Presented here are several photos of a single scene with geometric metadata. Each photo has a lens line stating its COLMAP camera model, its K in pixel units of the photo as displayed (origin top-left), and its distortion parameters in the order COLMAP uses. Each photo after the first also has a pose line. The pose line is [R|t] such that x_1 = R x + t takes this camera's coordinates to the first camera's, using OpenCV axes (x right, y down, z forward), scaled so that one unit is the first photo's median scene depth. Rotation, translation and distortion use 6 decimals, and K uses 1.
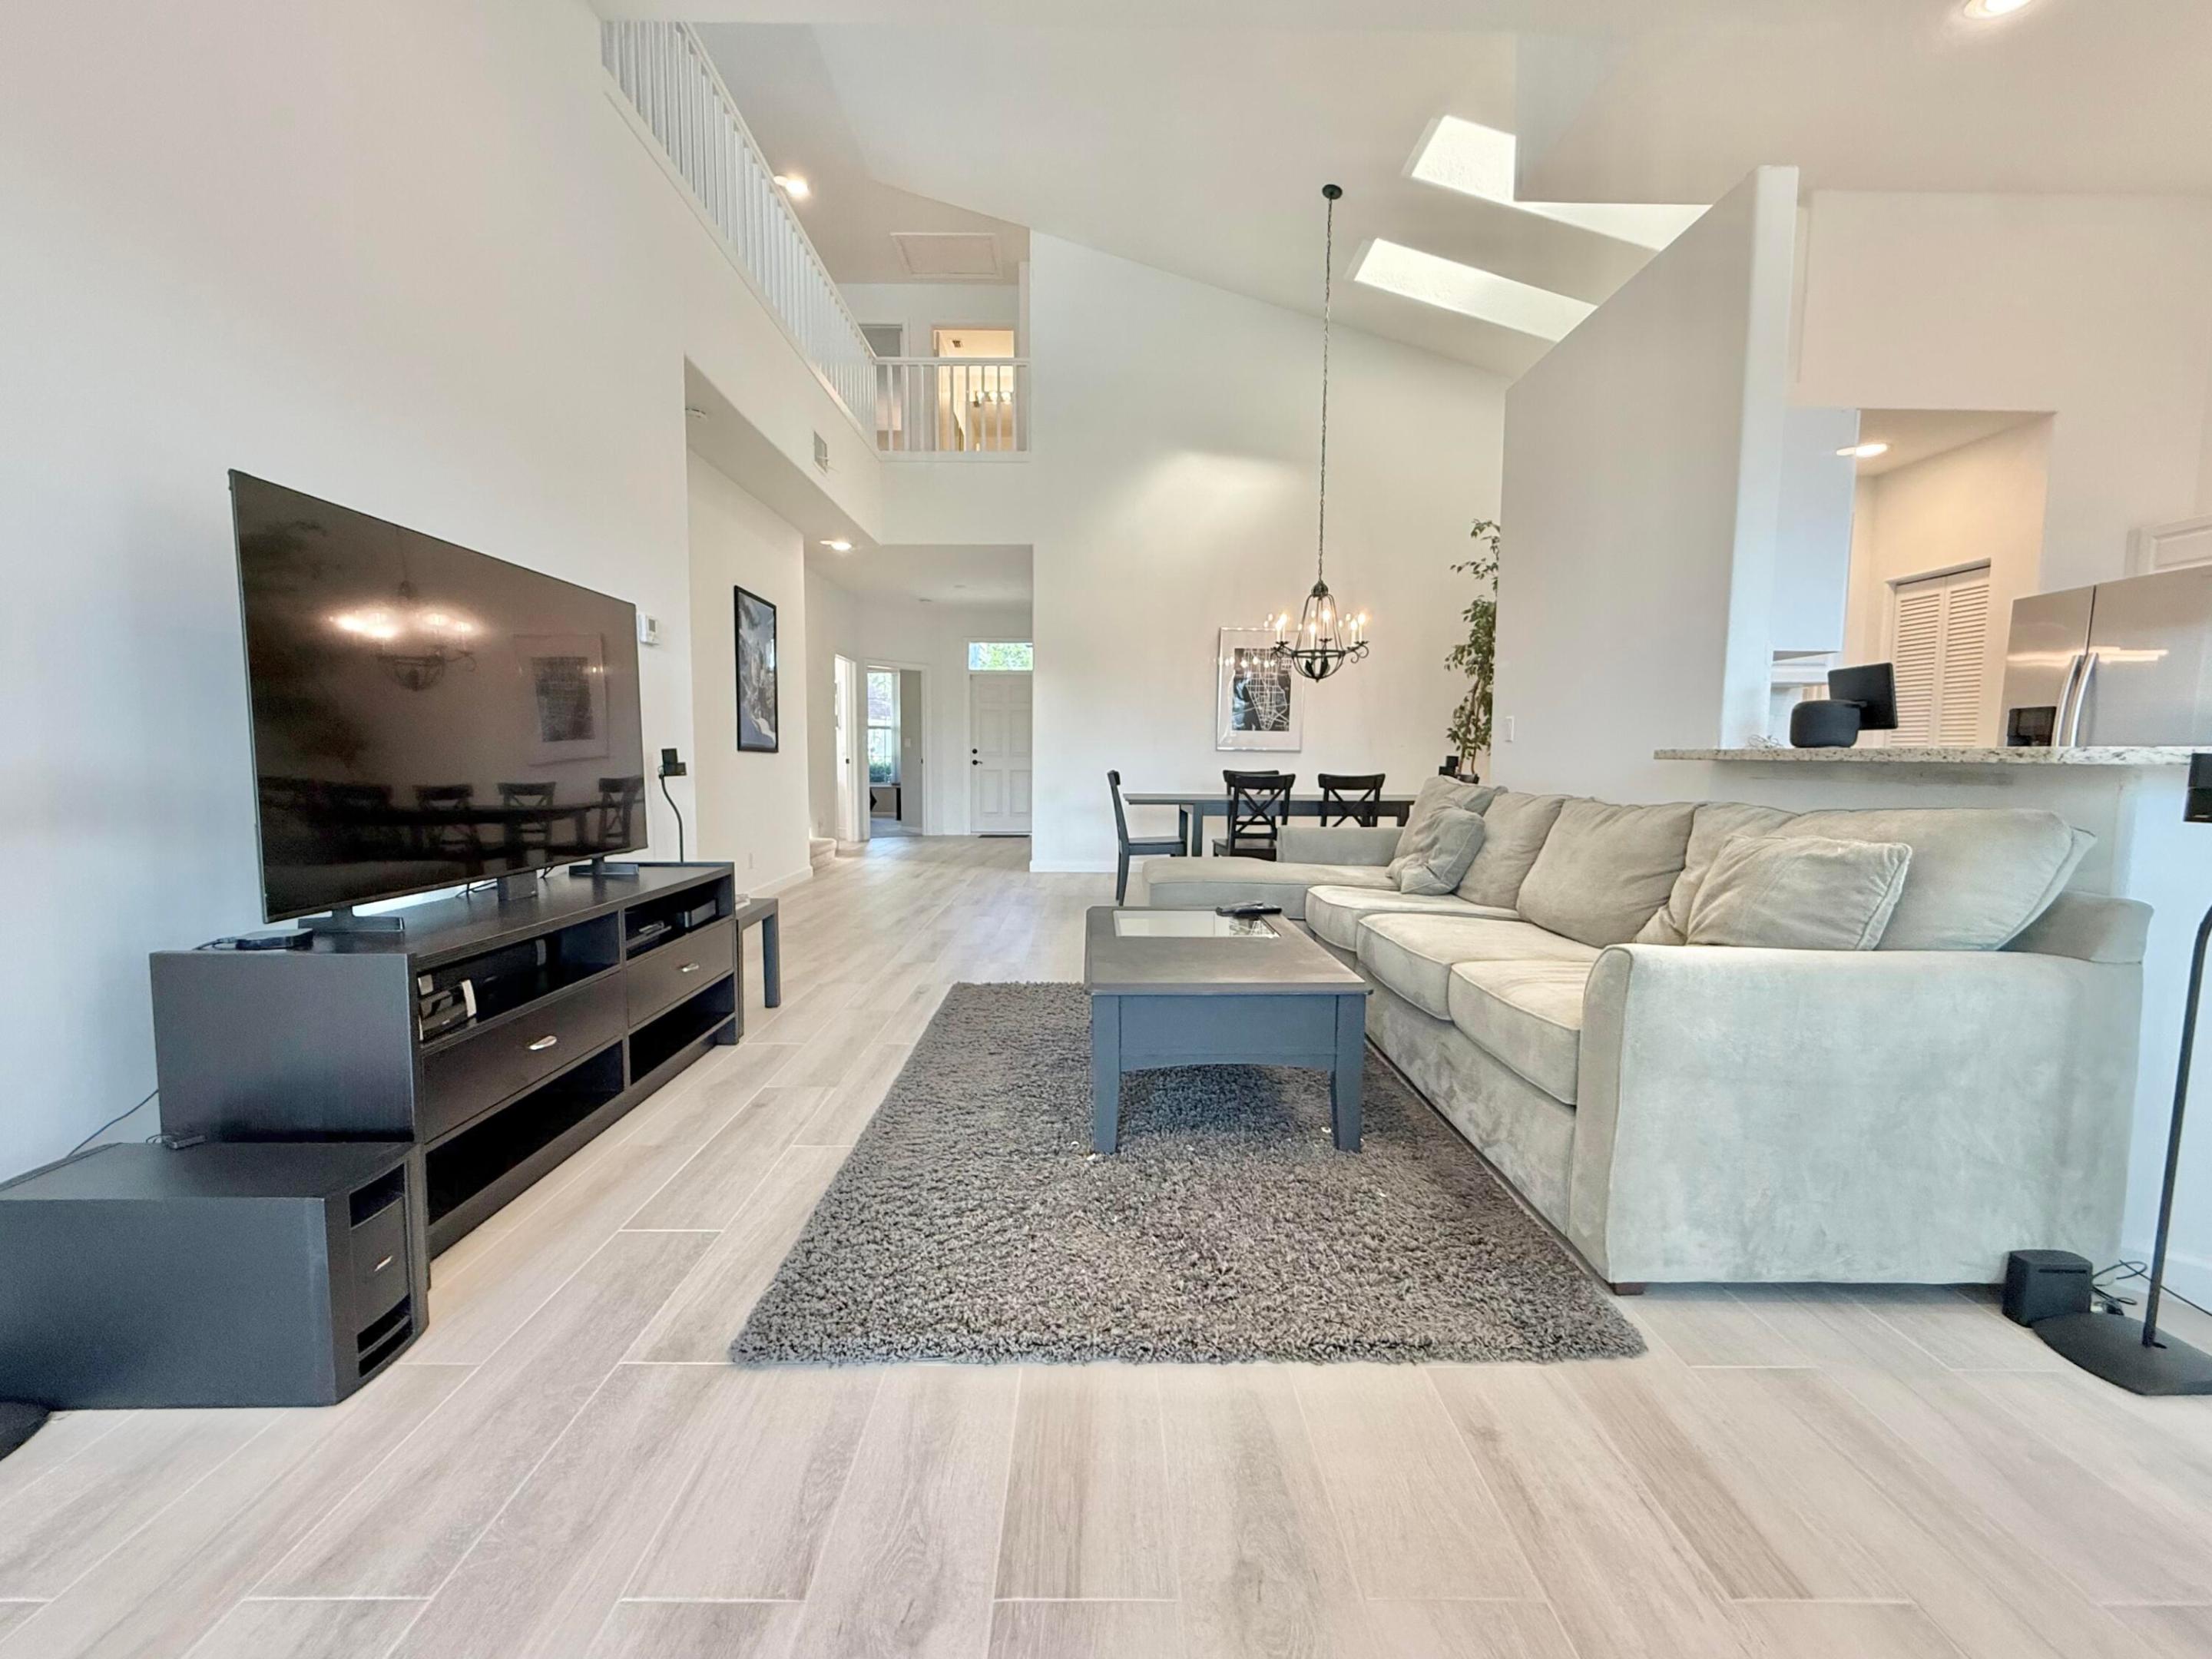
lens RADIAL K [[905.6, 0, 1099.3], [0, 905.6, 831.5], [0, 0, 1]] dist [-0.000060, 0.000455]
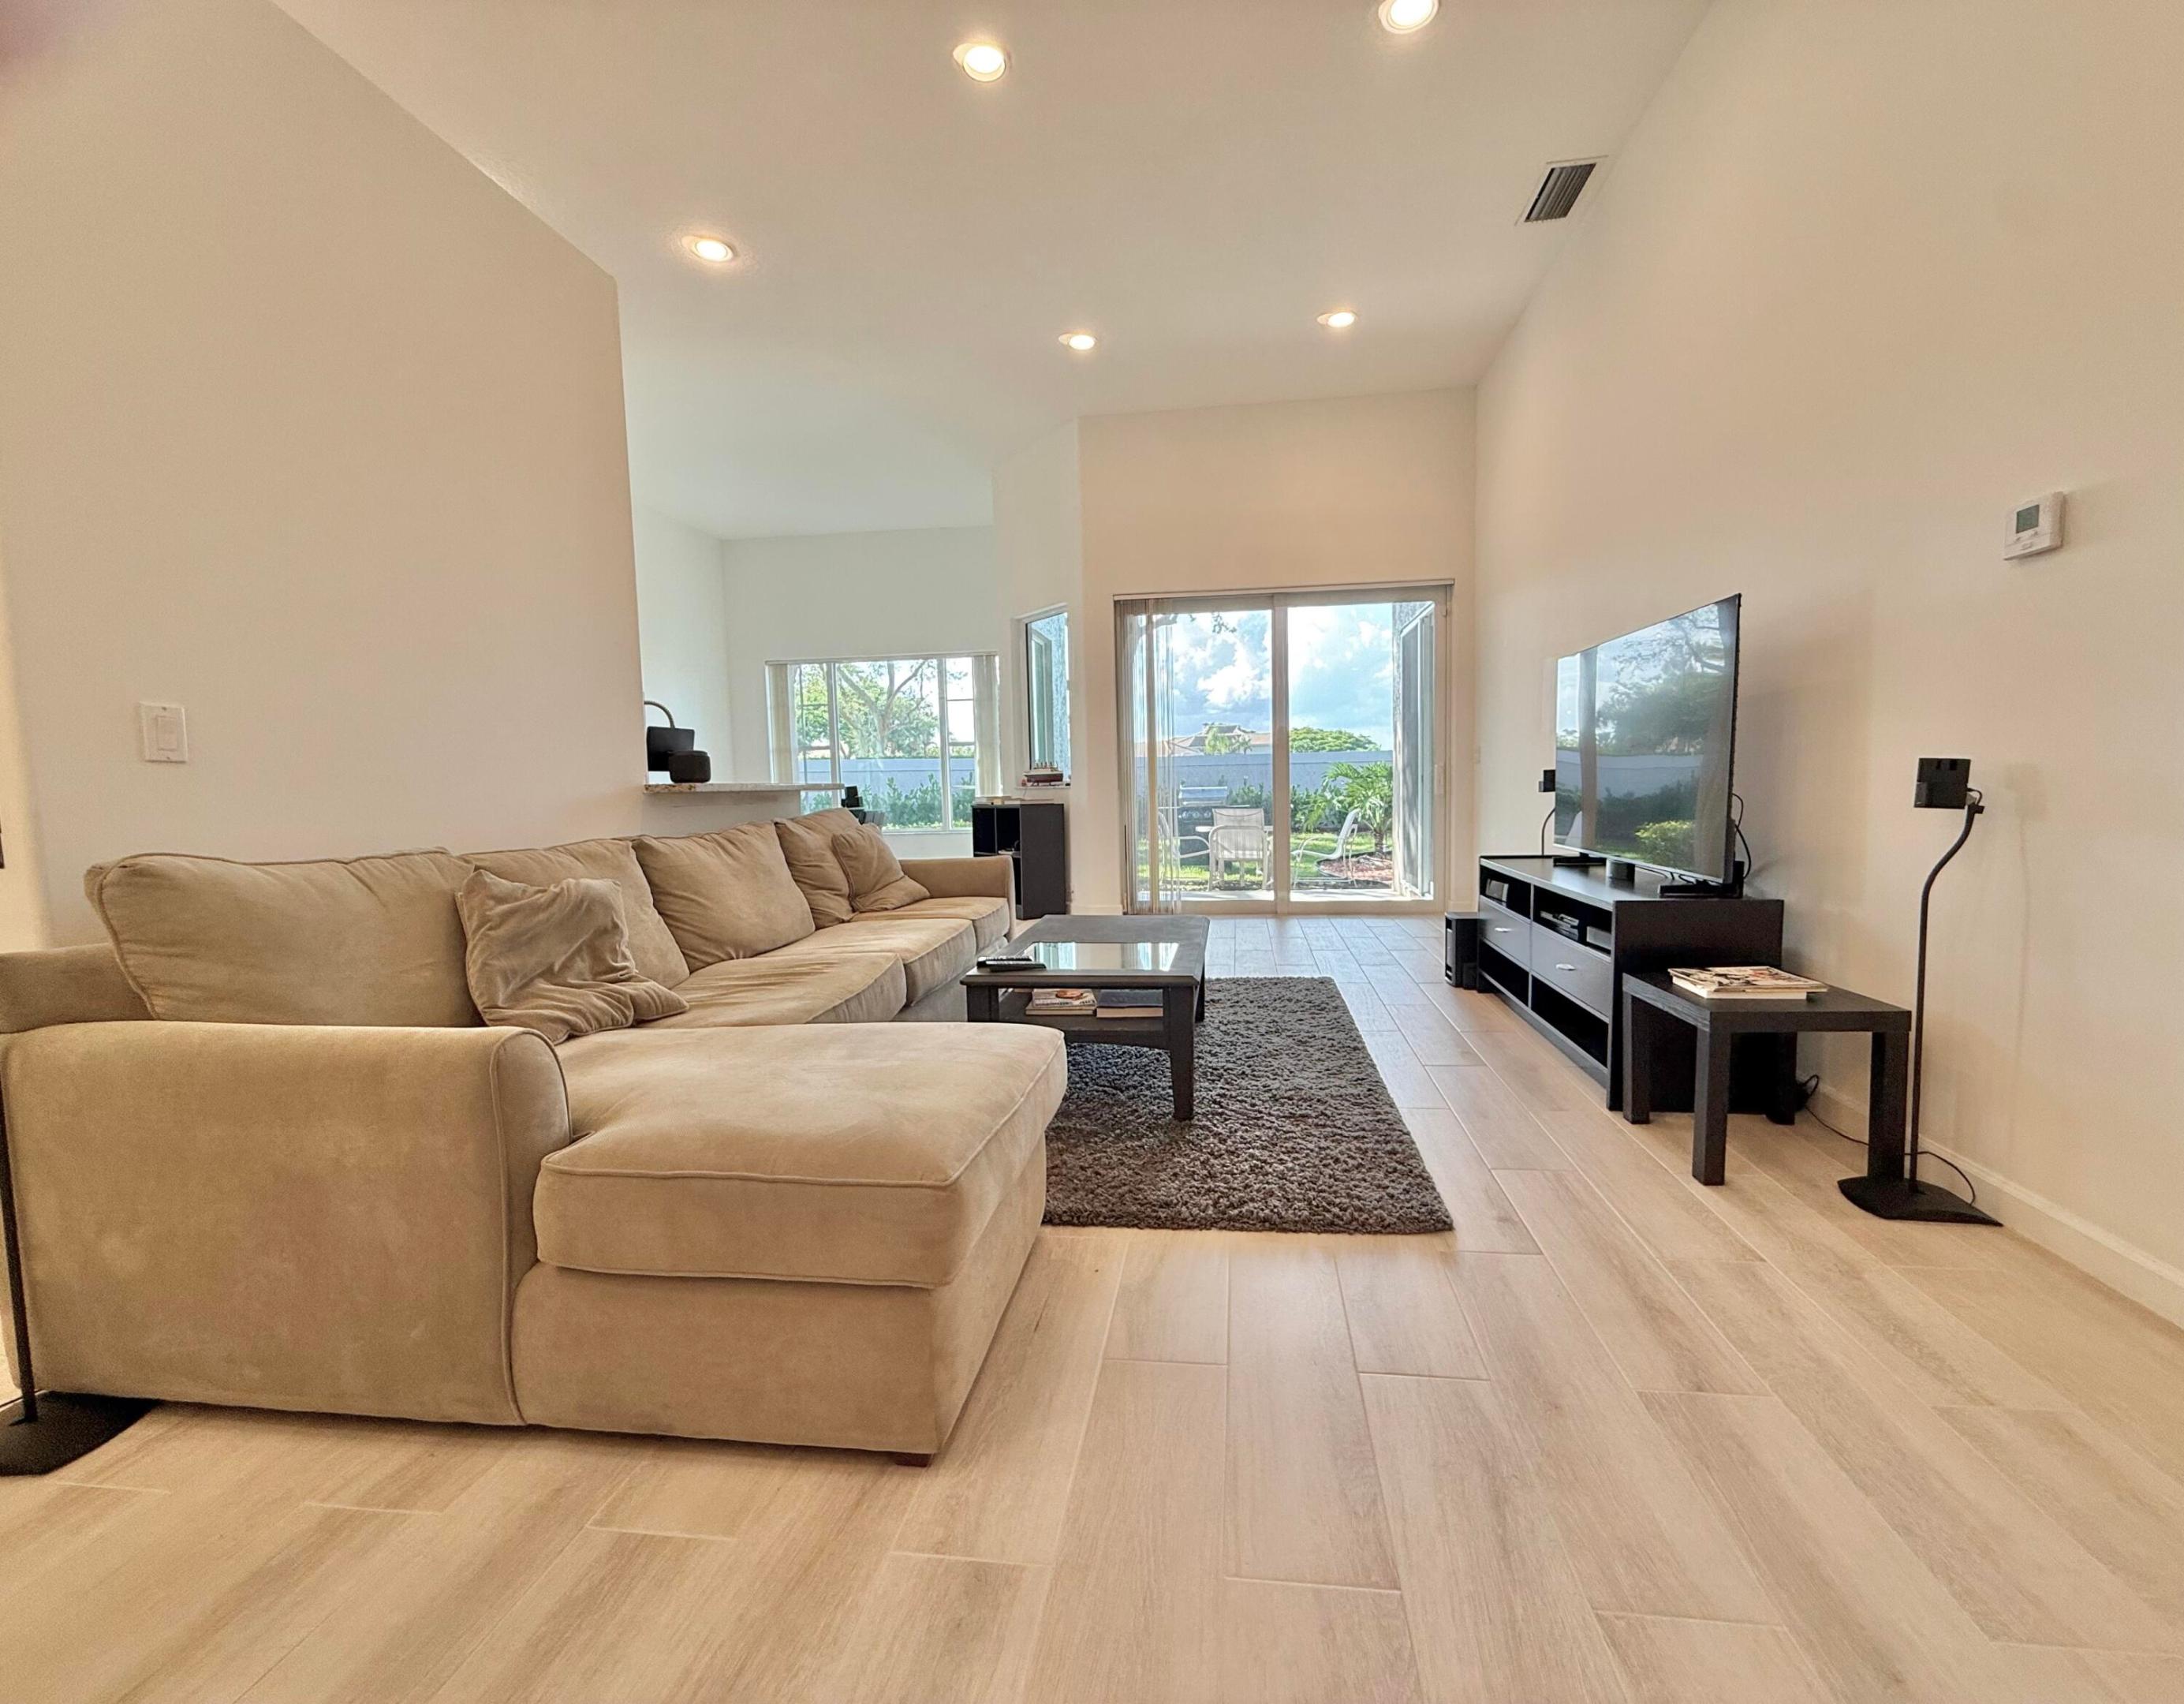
lens RADIAL K [[905.5, 0, 1132.7], [0, 905.5, 852.2], [0, 0, 1]] dist [0.000160, 0.000174]
pose [[-0.992873, 0.003728, 0.119120, -0.042615], [0.023025, 0.986679, 0.161040, -0.130797], [-0.116932, 0.162635, -0.979733, 1.549747]]
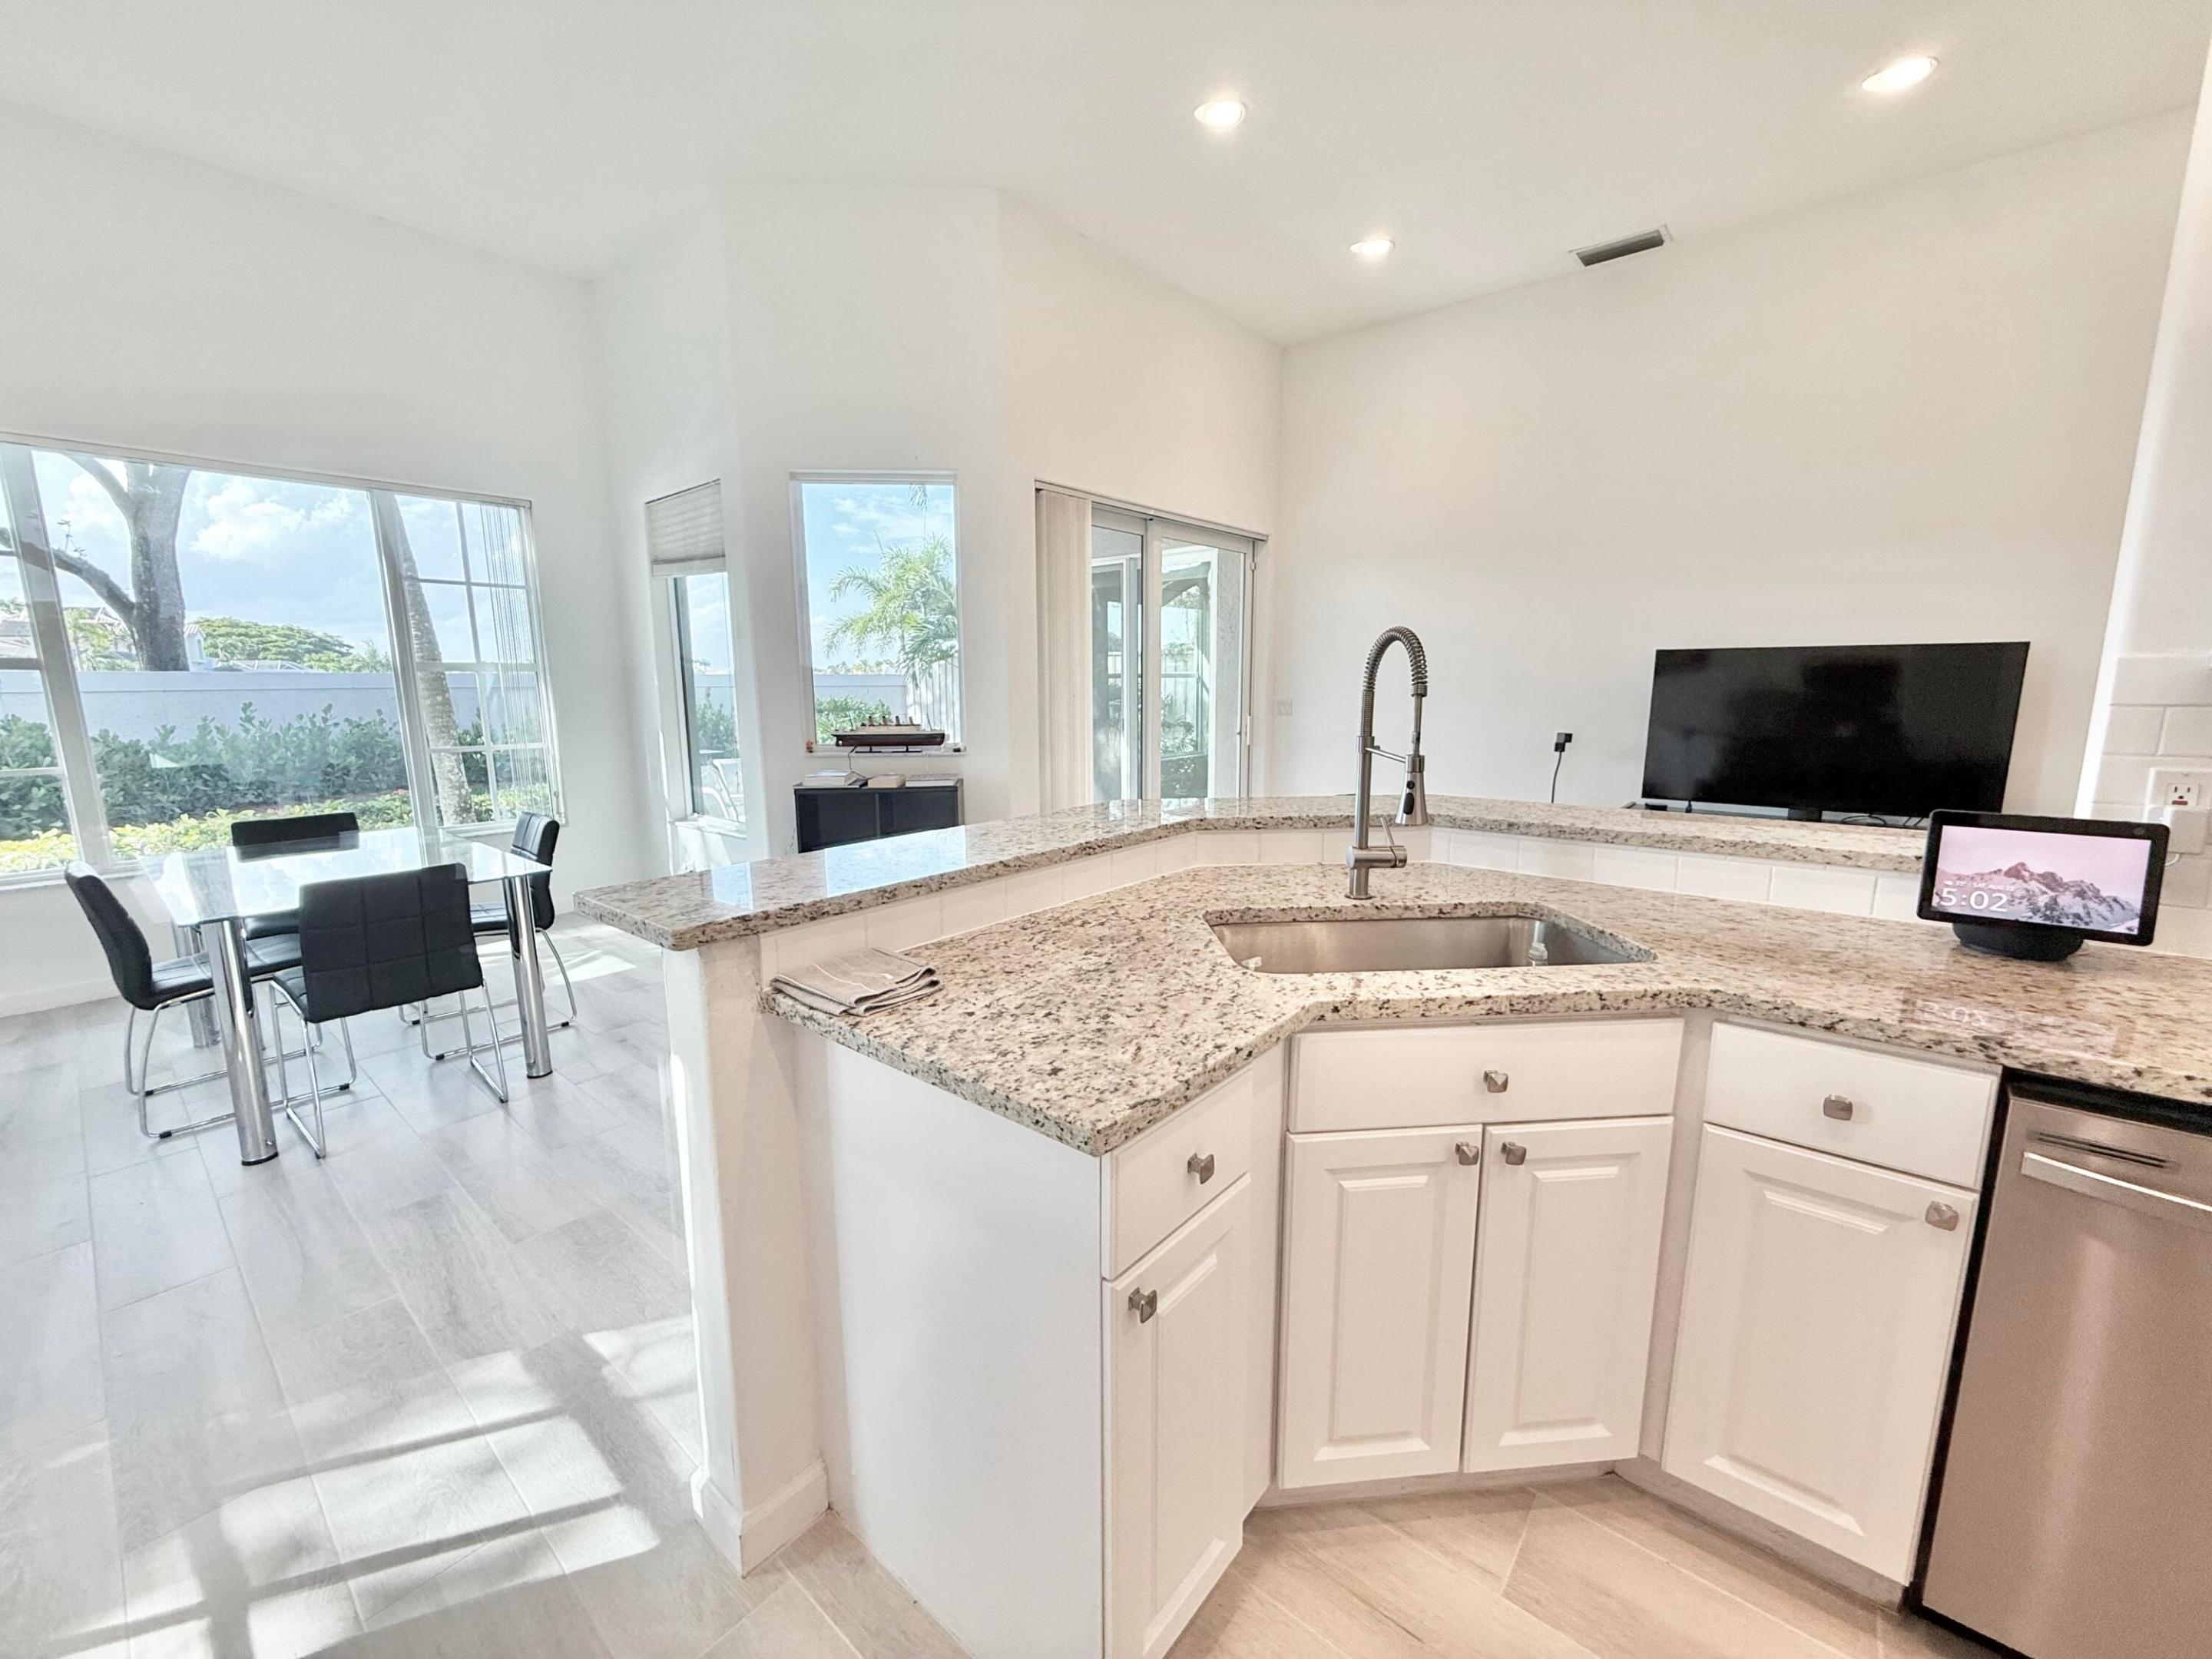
lens RADIAL K [[882.9, 0, 1100.7], [0, 882.9, 829.1], [0, 0, 1]] dist [-0.000372, -0.000216]
pose [[-0.648417, 0.122396, -0.751381, 1.108626], [-0.062100, 0.975198, 0.212445, -0.137674], [0.758748, 0.184414, -0.624734, 0.659893]]
